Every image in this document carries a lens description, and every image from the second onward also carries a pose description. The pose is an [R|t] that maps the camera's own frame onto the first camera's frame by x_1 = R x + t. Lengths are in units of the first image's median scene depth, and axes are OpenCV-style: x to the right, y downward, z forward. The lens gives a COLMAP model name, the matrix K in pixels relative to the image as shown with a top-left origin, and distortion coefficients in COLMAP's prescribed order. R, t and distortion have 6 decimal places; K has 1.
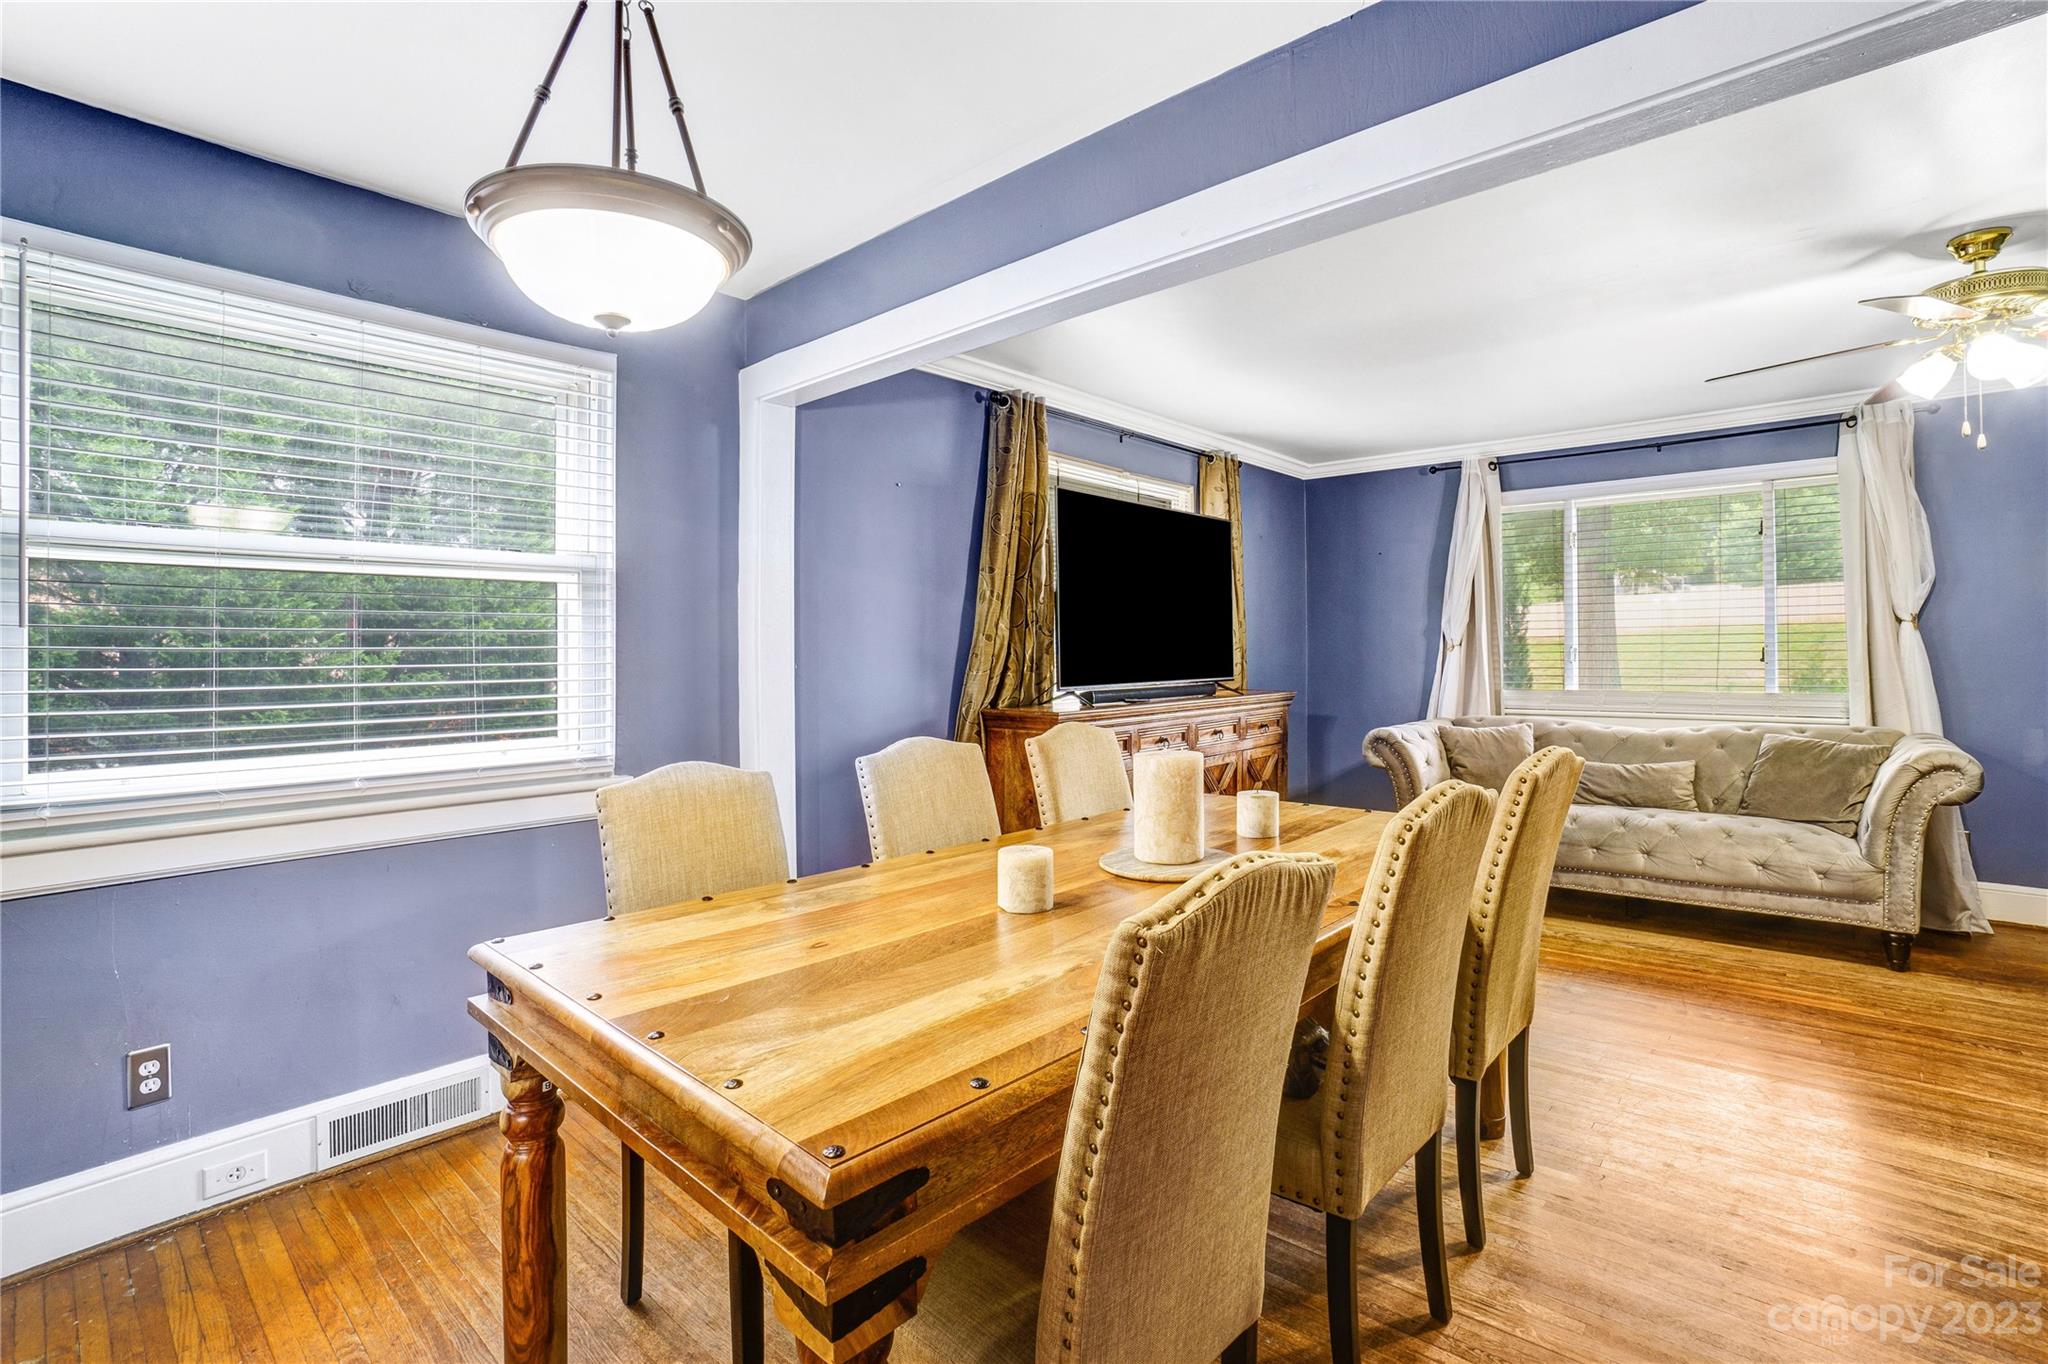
lens RADIAL K [[941.9, 0, 1032.3], [0, 941.9, 646.5], [0, 0, 1]] dist [-0.067499, 0.022361]
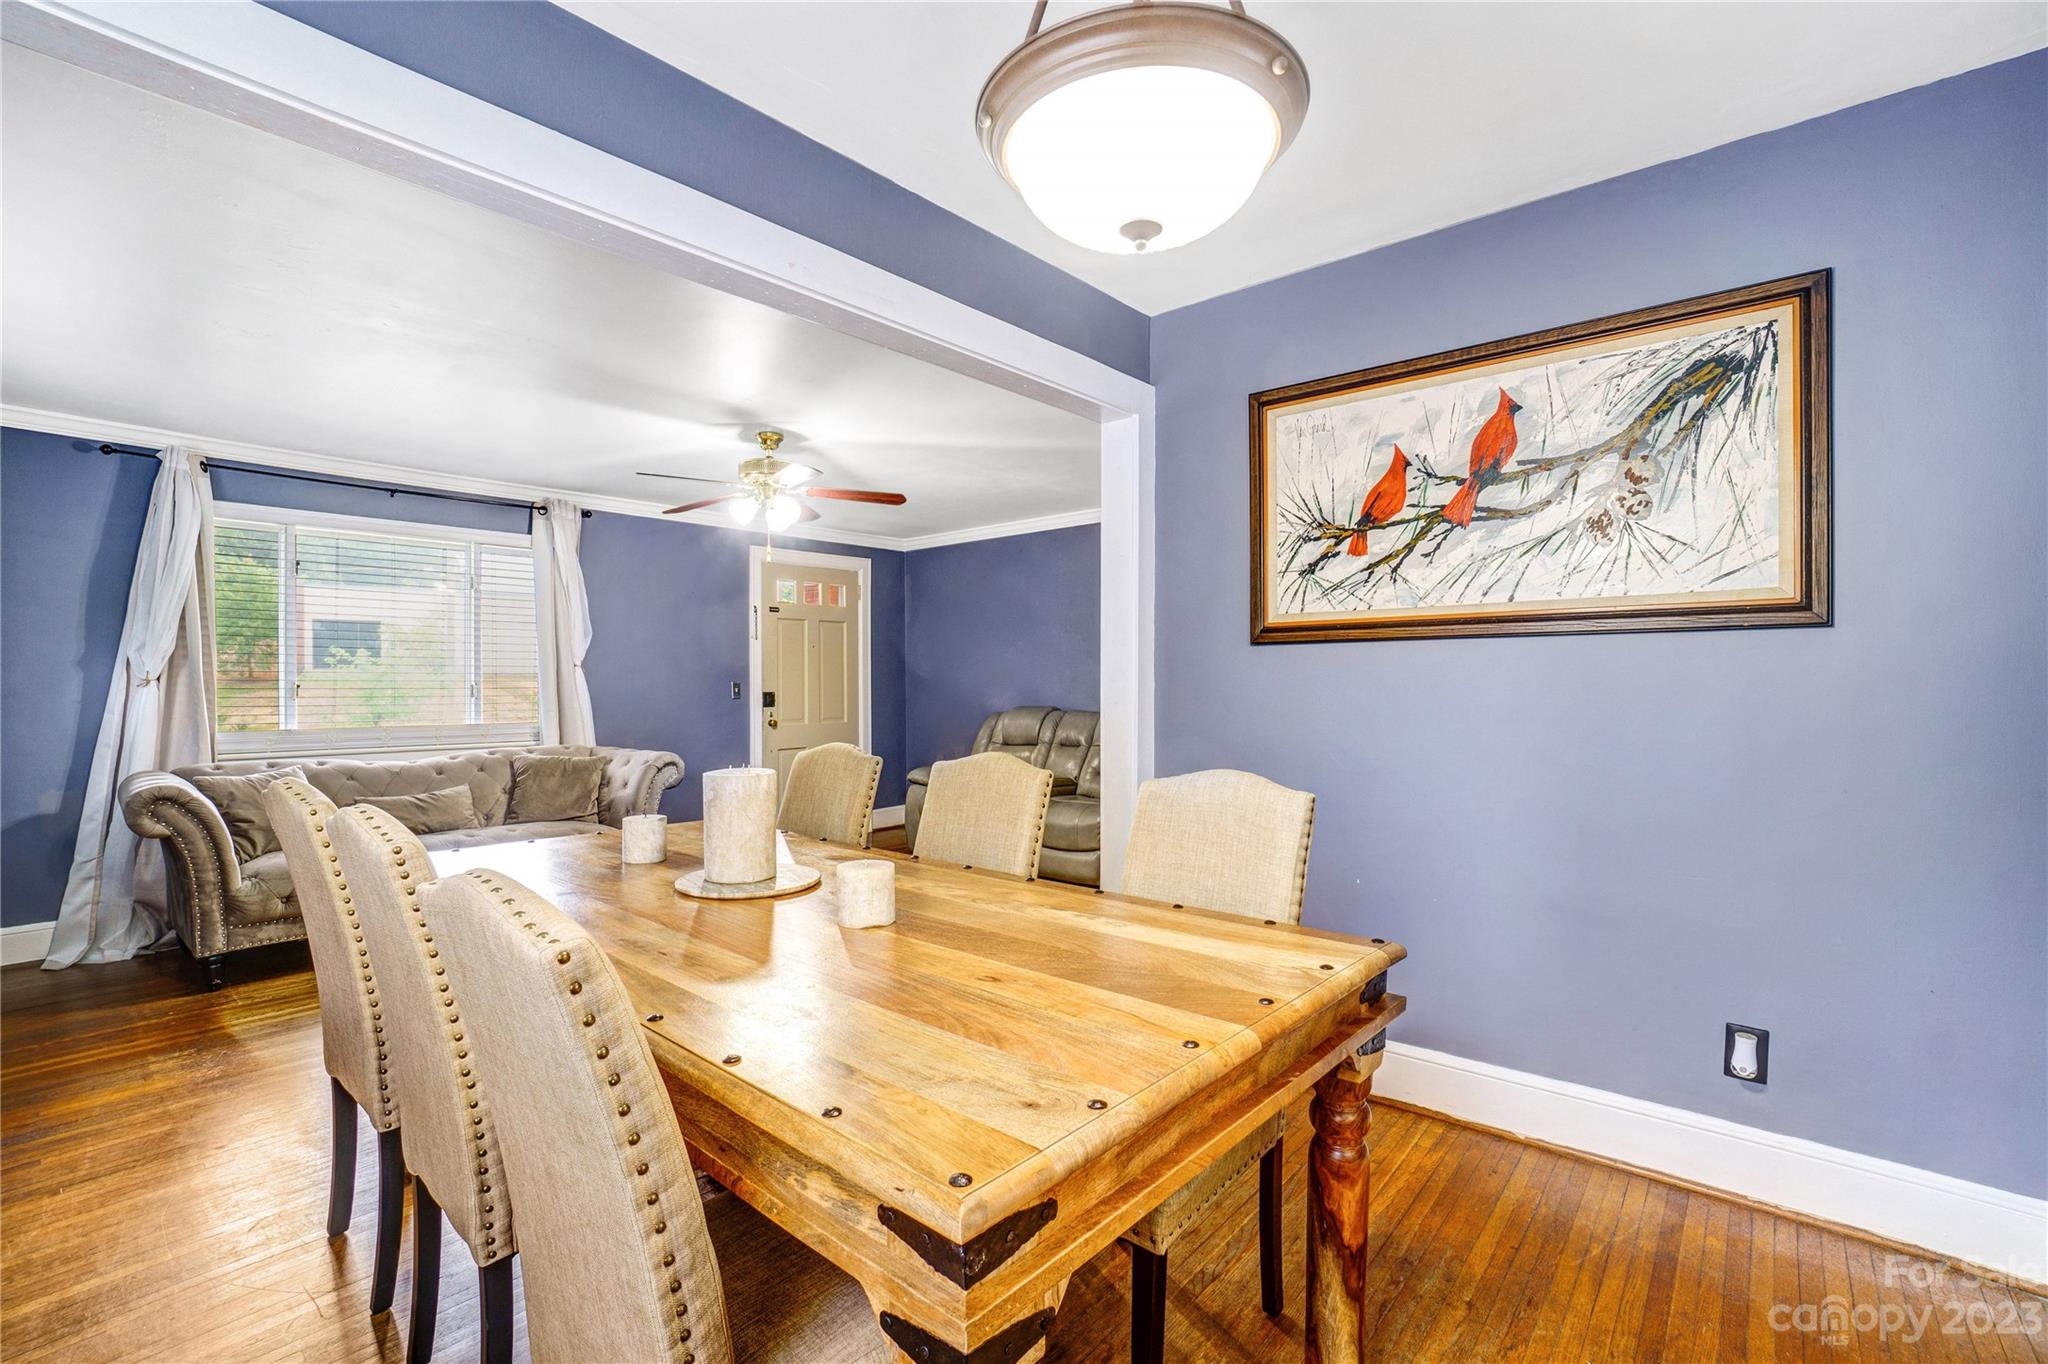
lens RADIAL K [[914.1, 0, 1011.7], [0, 914.1, 685.5], [0, 0, 1]] dist [-0.043452, 0.000802]
pose [[-0.015630, 0.011553, 0.999811, -0.390026], [0.001603, 0.999932, -0.011529, 0.017333], [-0.999877, 0.001422, -0.015647, 0.350773]]
